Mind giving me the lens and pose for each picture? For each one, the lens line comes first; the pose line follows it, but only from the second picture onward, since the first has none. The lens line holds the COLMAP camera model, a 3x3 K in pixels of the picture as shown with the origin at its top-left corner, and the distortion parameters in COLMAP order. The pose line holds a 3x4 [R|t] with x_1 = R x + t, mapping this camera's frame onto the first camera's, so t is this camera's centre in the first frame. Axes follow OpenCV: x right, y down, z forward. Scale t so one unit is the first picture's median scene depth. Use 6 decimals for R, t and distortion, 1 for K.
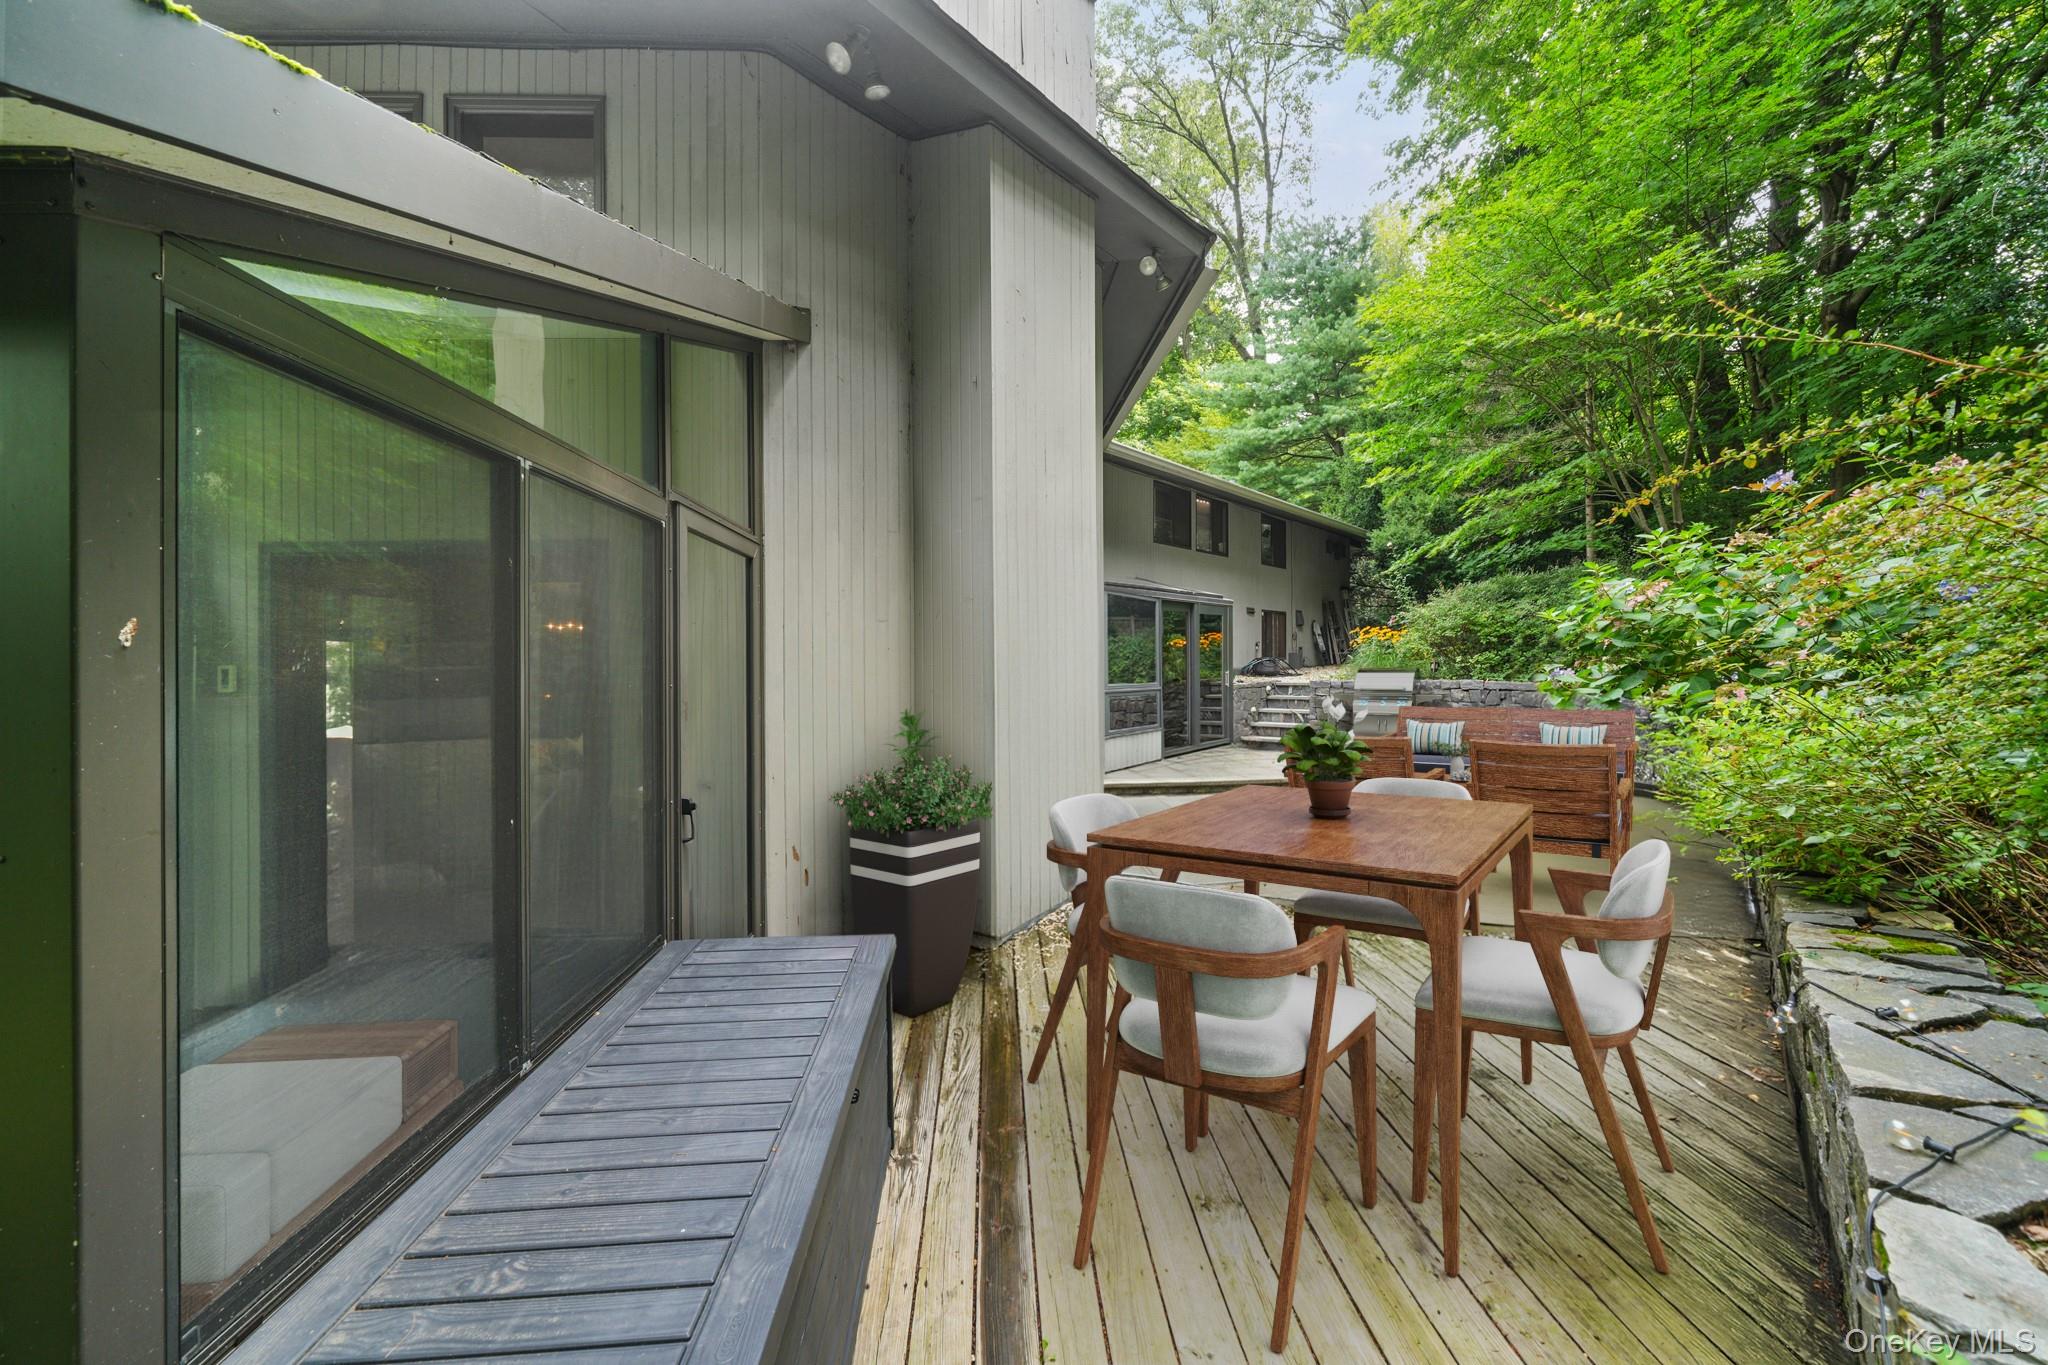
lens RADIAL K [[747.4, 0, 1017.7], [0, 747.4, 669.3], [0, 0, 1]] dist [0.000019, -0.000005]
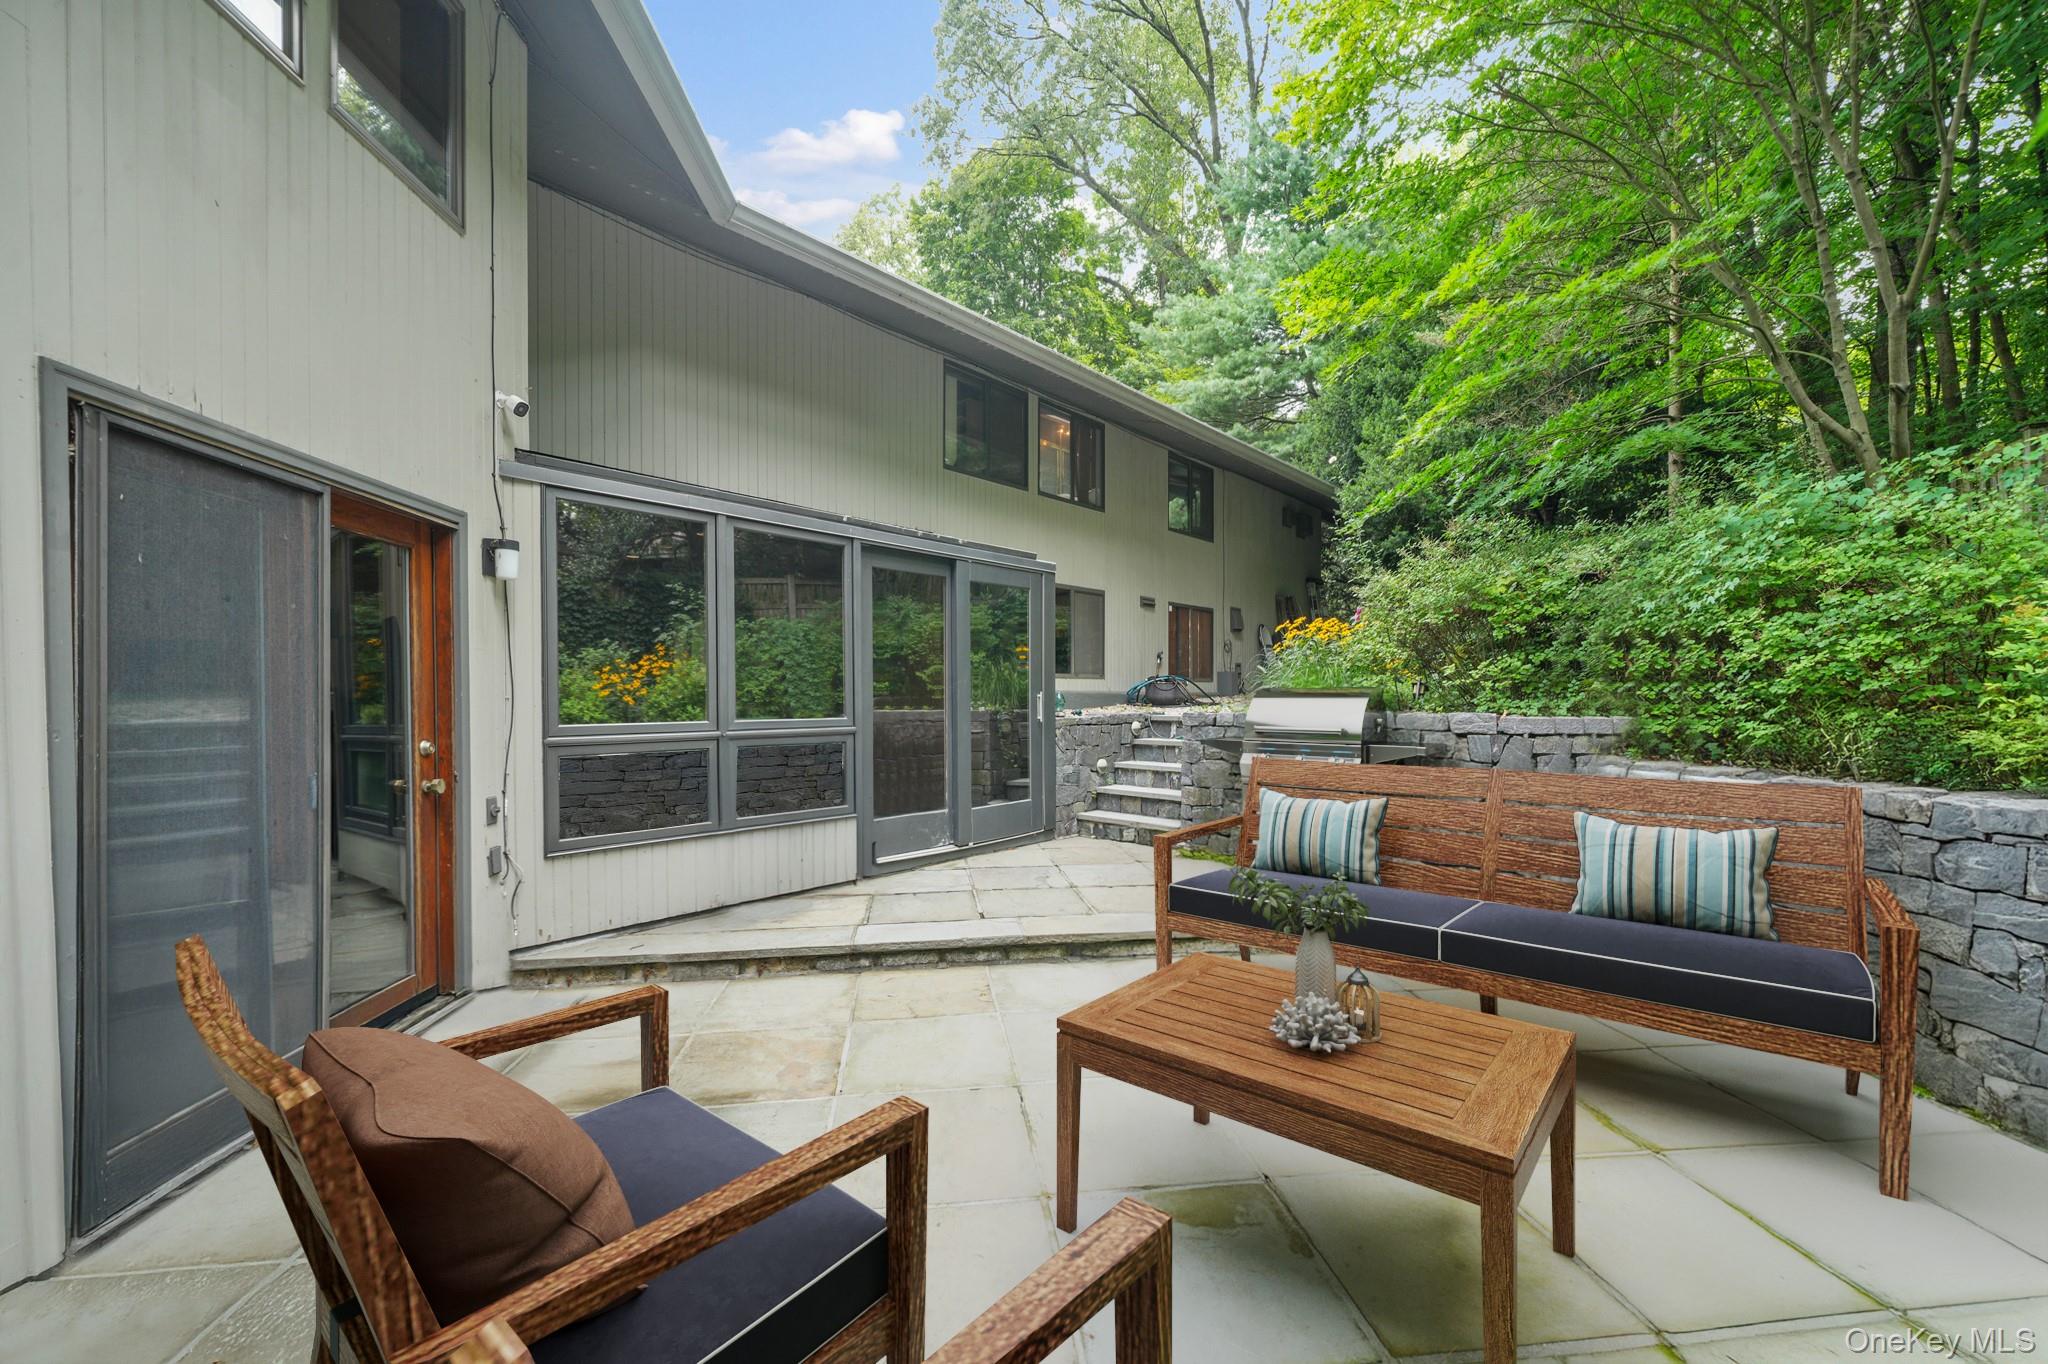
lens RADIAL K [[867.7, 0, 1031.0], [0, 867.7, 709.3], [0, 0, 1]] dist [-0.001214, -0.000150]
pose [[0.998502, 0.005134, 0.054467, 0.203466], [-0.005764, 0.999918, 0.011408, 0.004906], [-0.054404, -0.011704, 0.998450, 0.319172]]
